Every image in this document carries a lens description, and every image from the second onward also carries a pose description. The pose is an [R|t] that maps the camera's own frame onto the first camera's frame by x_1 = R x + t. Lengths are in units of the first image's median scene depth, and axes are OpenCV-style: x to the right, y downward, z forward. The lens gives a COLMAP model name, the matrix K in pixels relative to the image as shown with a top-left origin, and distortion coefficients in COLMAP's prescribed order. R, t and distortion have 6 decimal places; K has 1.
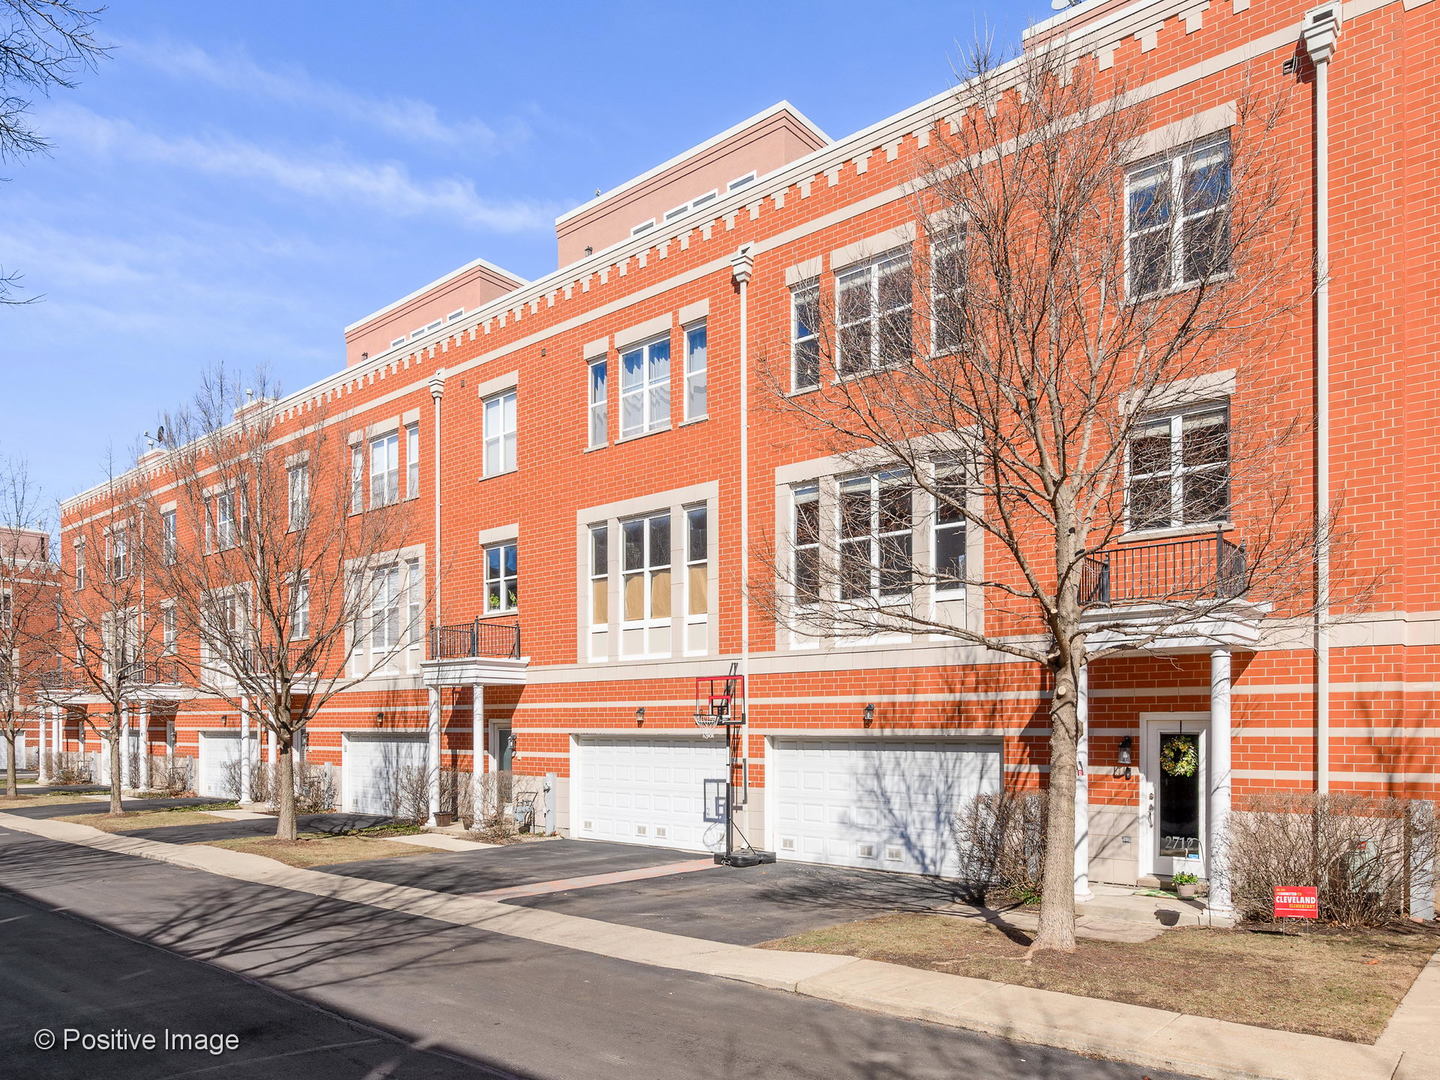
lens RADIAL K [[762.6, 0, 716.3], [0, 762.6, 526.2], [0, 0, 1]] dist [-0.004890, -0.001690]
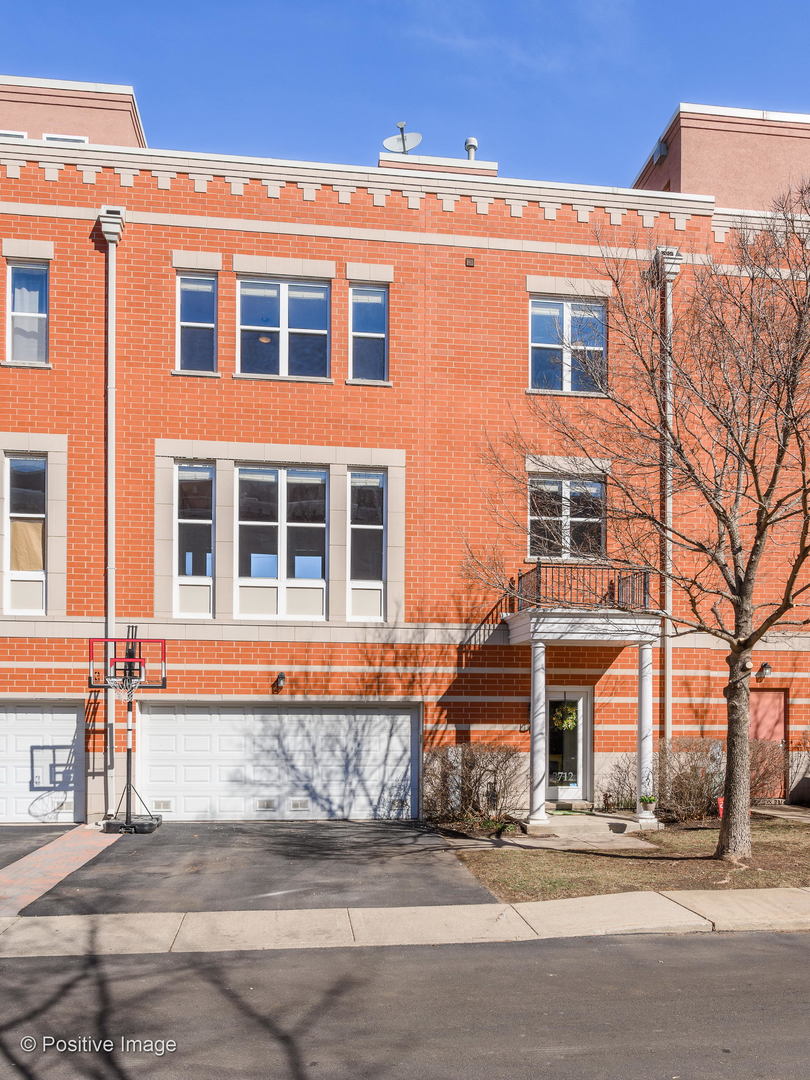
lens RADIAL K [[639.4, 0, 404.3], [0, 639.4, 551.8], [0, 0, 1]] dist [-0.005947, -0.000347]
pose [[0.764492, 0.146702, 0.627718, -0.295952], [-0.172293, 0.984836, -0.020328, 0.051948], [-0.621182, -0.092611, 0.778175, 0.196185]]
